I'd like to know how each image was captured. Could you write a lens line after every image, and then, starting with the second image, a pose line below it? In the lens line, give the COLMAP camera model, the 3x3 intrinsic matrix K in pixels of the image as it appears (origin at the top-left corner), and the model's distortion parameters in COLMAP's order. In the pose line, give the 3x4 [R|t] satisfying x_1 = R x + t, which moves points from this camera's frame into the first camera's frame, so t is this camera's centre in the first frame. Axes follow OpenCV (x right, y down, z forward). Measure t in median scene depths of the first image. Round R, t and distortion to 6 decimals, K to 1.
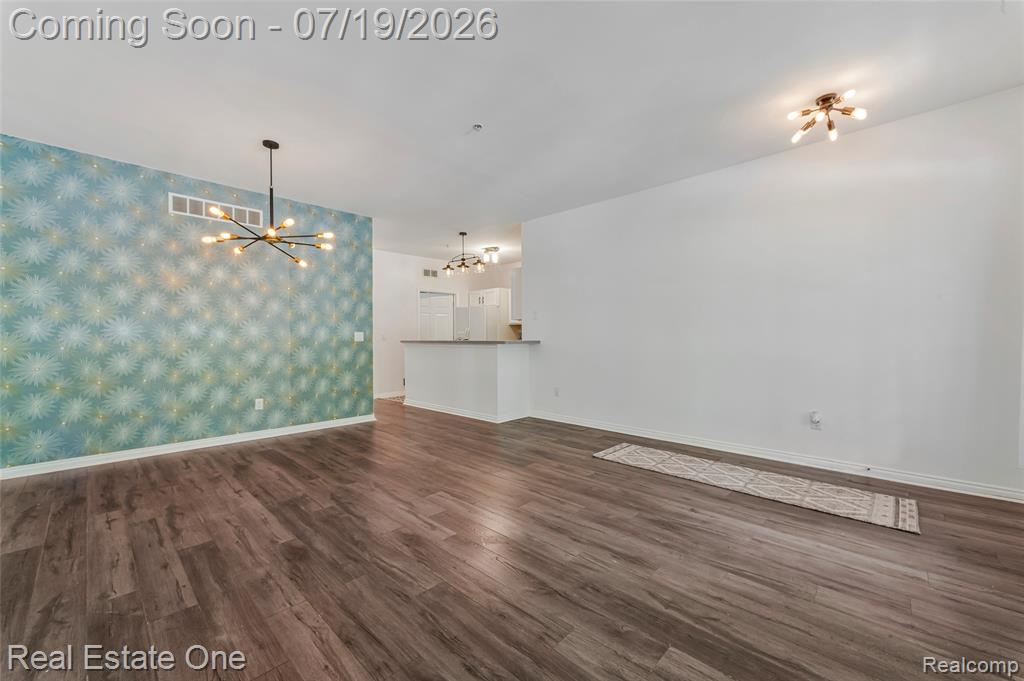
lens RADIAL K [[405.1, 0, 515.2], [0, 405.1, 336.9], [0, 0, 1]] dist [0.004717, -0.001097]
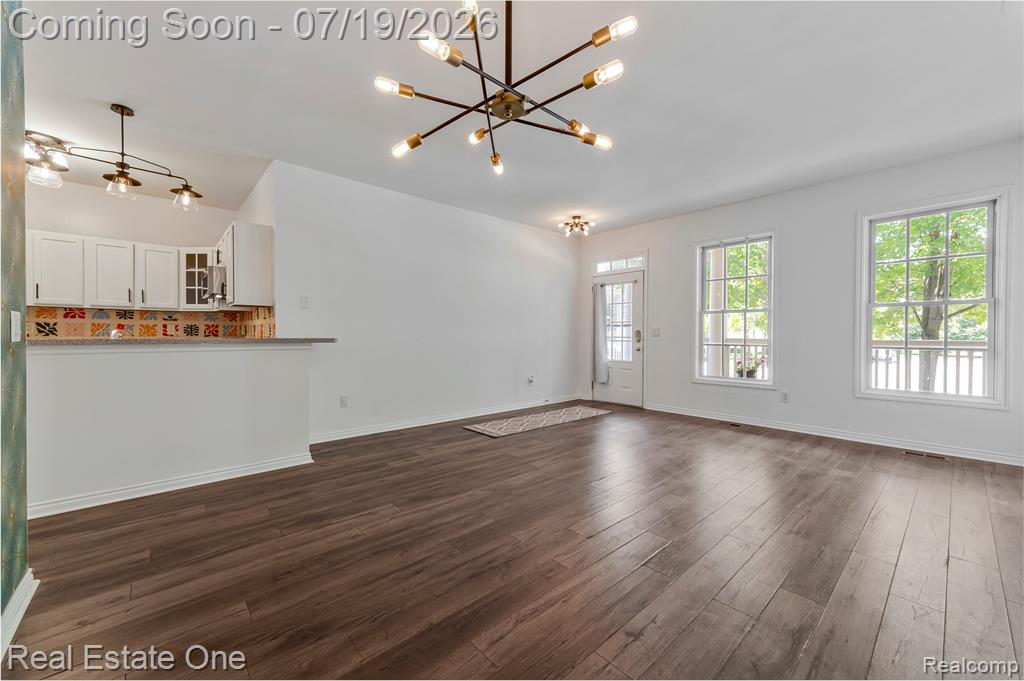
lens RADIAL K [[405.1, 0, 509.4], [0, 405.1, 335.0], [0, 0, 1]] dist [0.004717, -0.001097]
pose [[0.070021, 0.001711, 0.997544, -0.875925], [-0.005255, 0.999985, -0.001347, 0.004421], [-0.997532, -0.005148, 0.070029, 0.810726]]
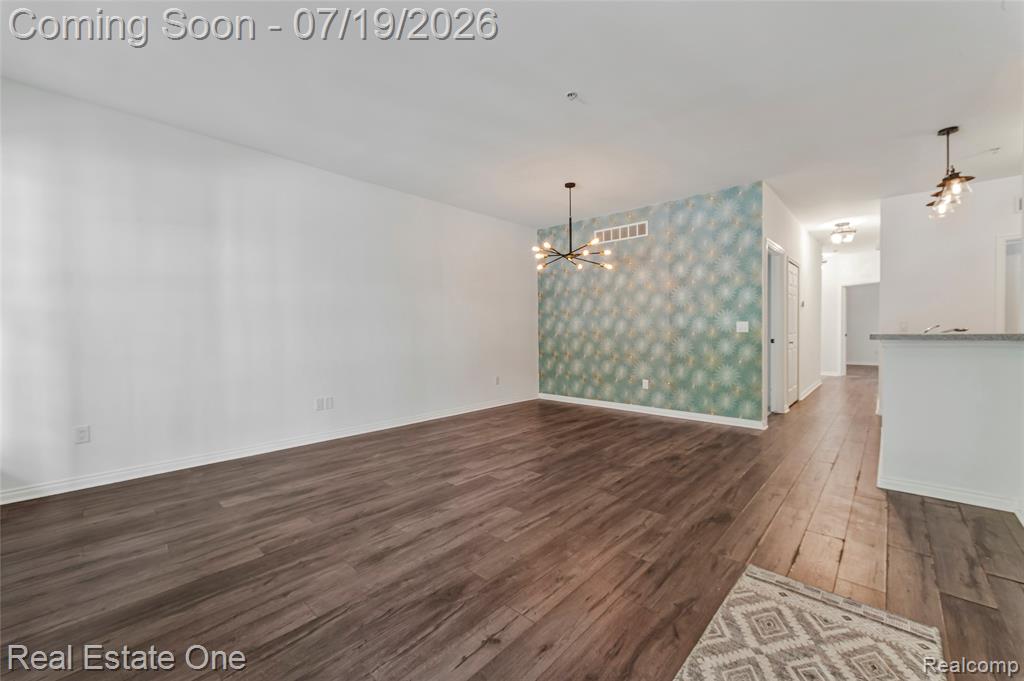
lens RADIAL K [[405.1, 0, 504.7], [0, 405.1, 337.6], [0, 0, 1]] dist [0.004717, -0.001097]
pose [[0.014188, 0.022061, -0.999656, 0.622957], [0.007904, 0.999723, 0.022174, -0.001593], [0.999868, -0.008216, 0.014009, 0.638038]]
